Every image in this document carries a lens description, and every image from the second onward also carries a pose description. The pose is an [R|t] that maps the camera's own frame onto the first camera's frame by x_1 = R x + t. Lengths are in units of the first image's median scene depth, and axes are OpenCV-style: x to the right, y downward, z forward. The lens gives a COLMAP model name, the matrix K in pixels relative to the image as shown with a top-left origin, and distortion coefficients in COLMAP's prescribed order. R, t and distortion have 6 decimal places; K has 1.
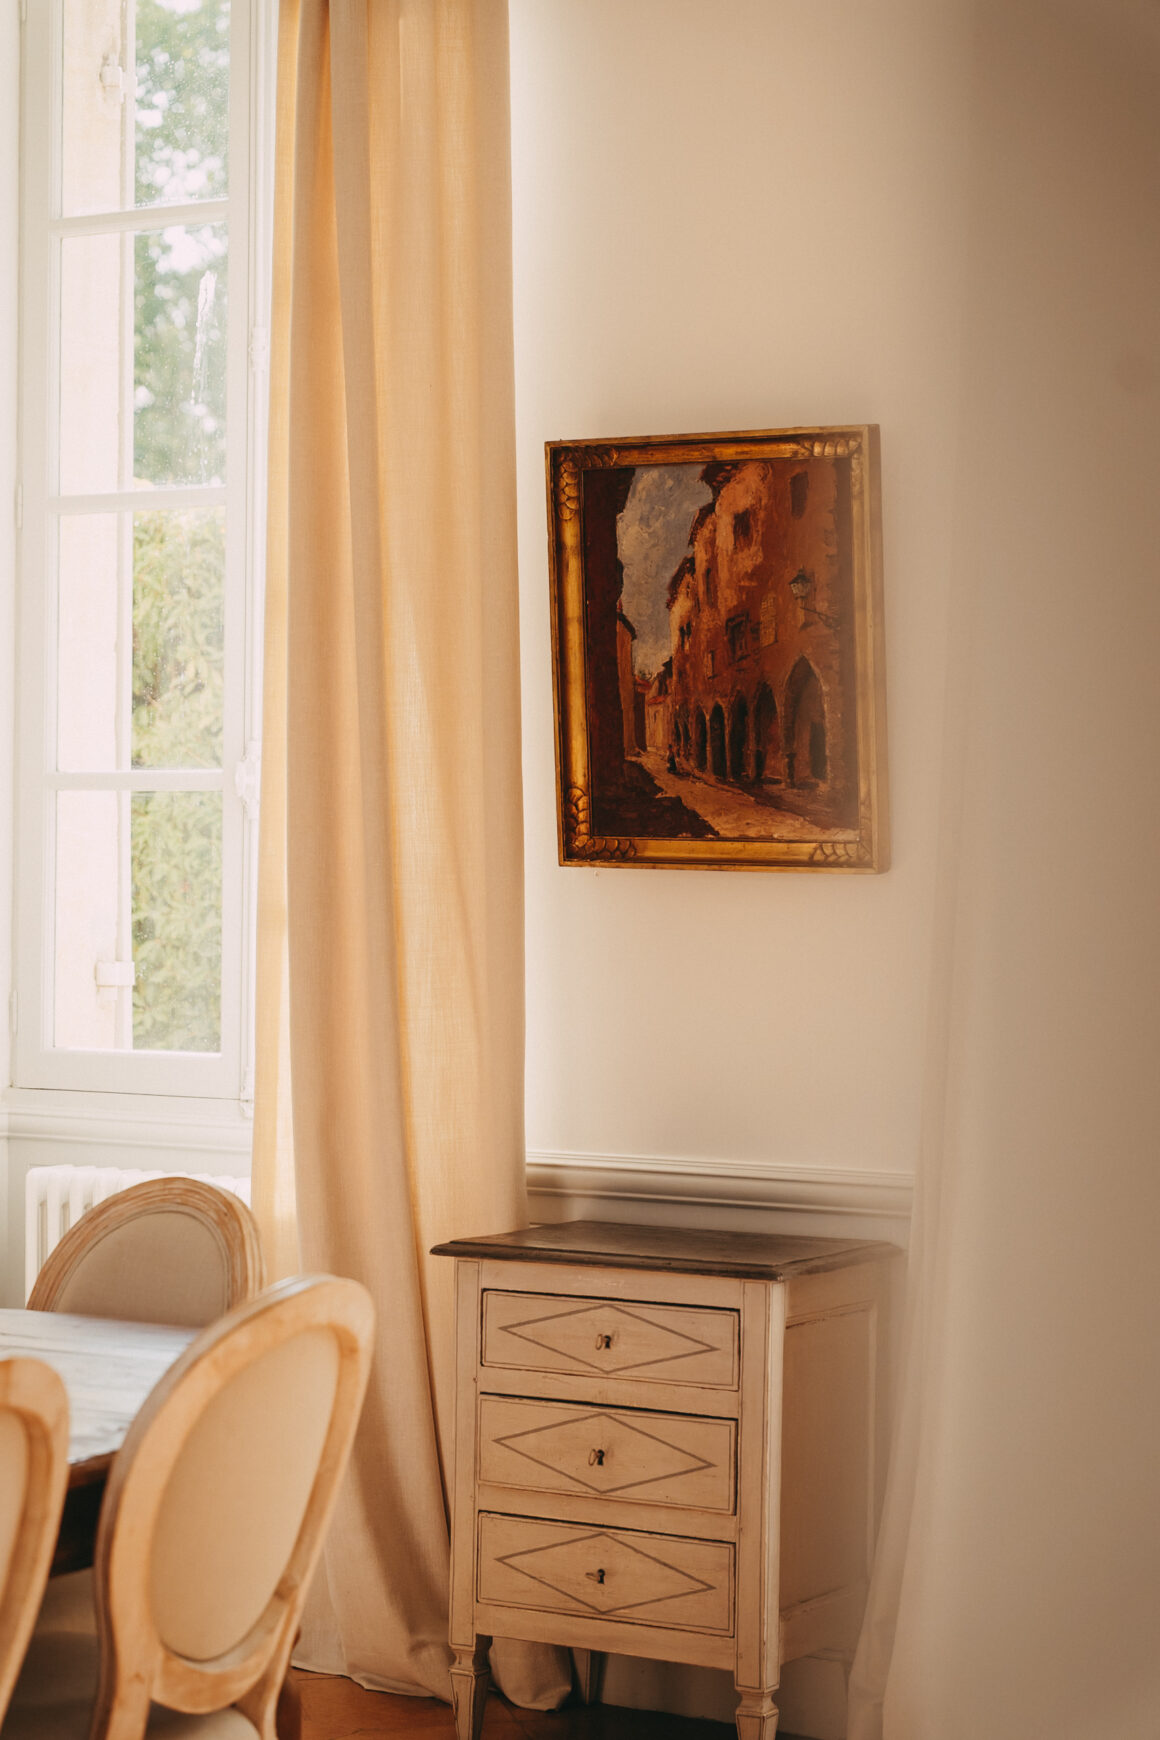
lens RADIAL K [[2222.5, 0, 579.5], [0, 2222.5, 870.8], [0, 0, 1]] dist [0.009082, 0.000000]
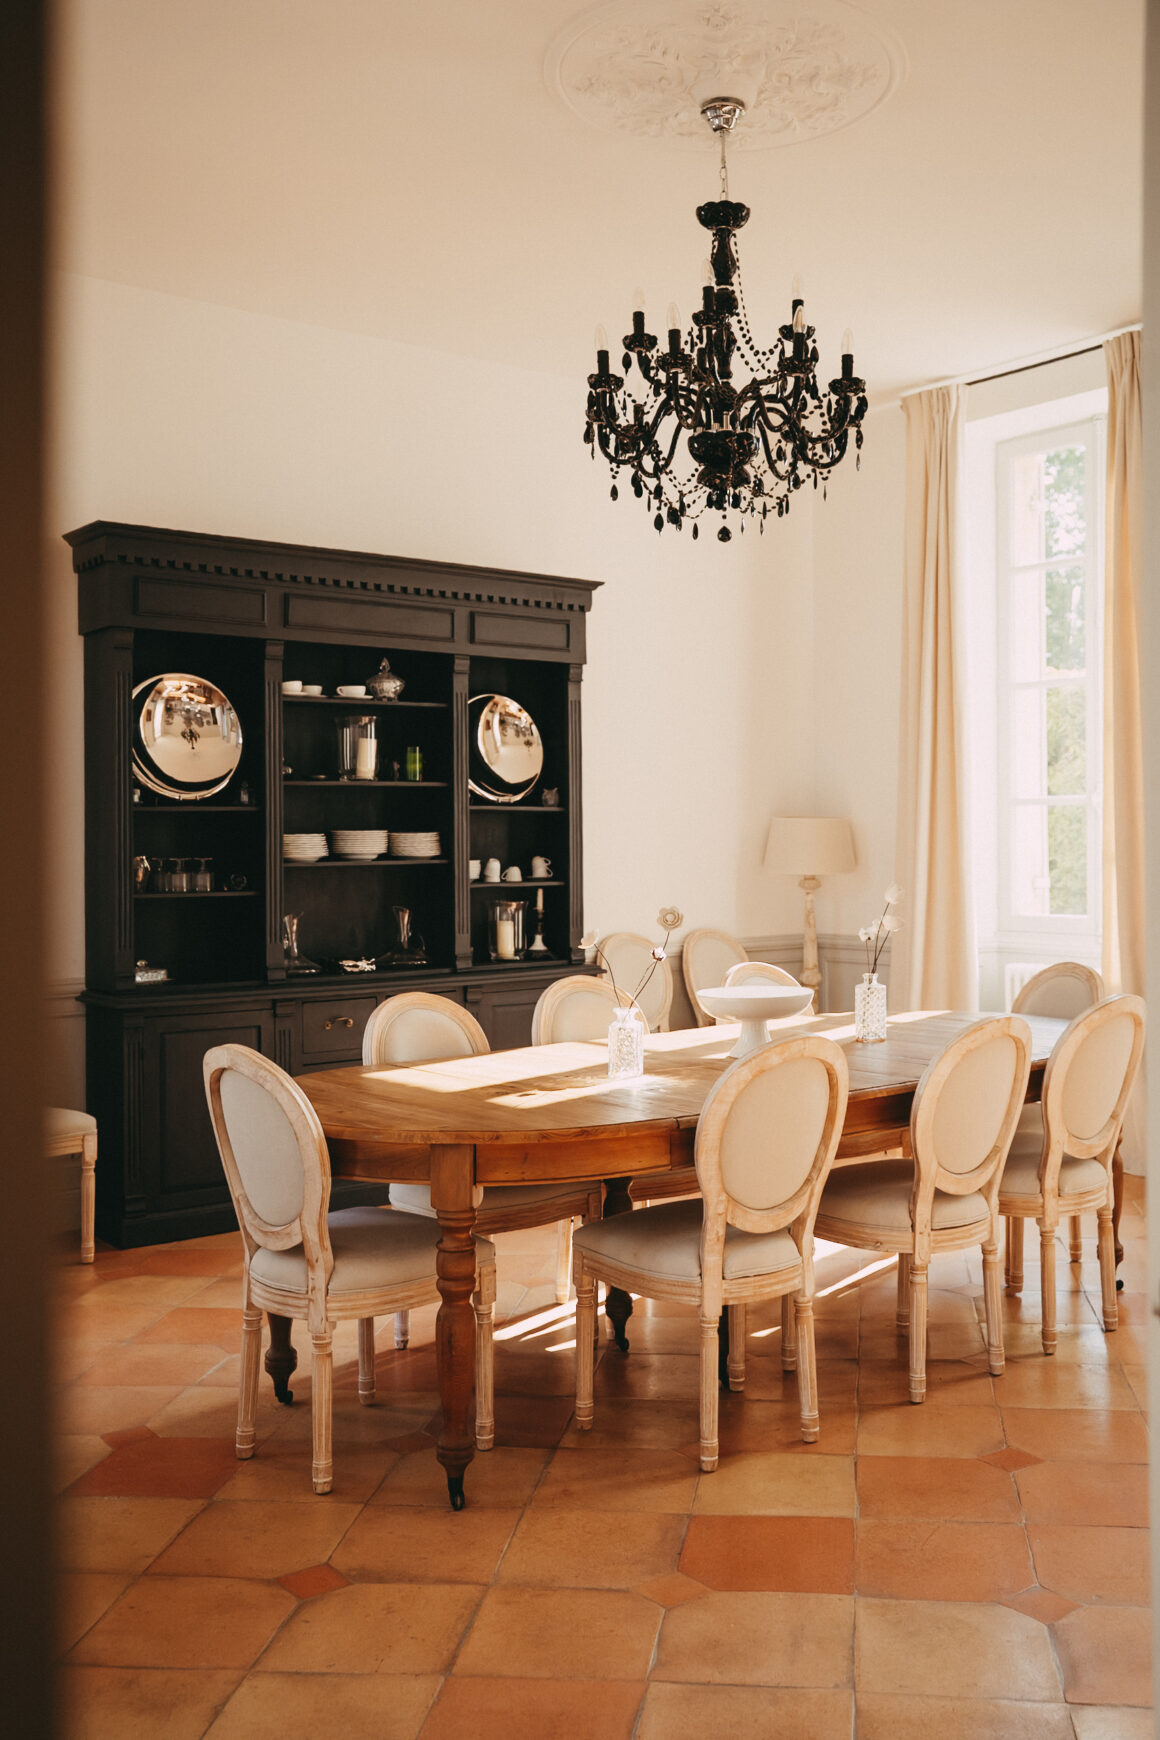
lens RADIAL K [[2222.5, 0, 577.9], [0, 2222.5, 866.1], [0, 0, 1]] dist [0.009082, 0.000000]
pose [[0.924795, -0.011971, -0.380278, 0.232001], [0.016869, 0.999812, 0.009550, -0.001975], [0.380092, -0.015247, 0.924823, -1.359038]]
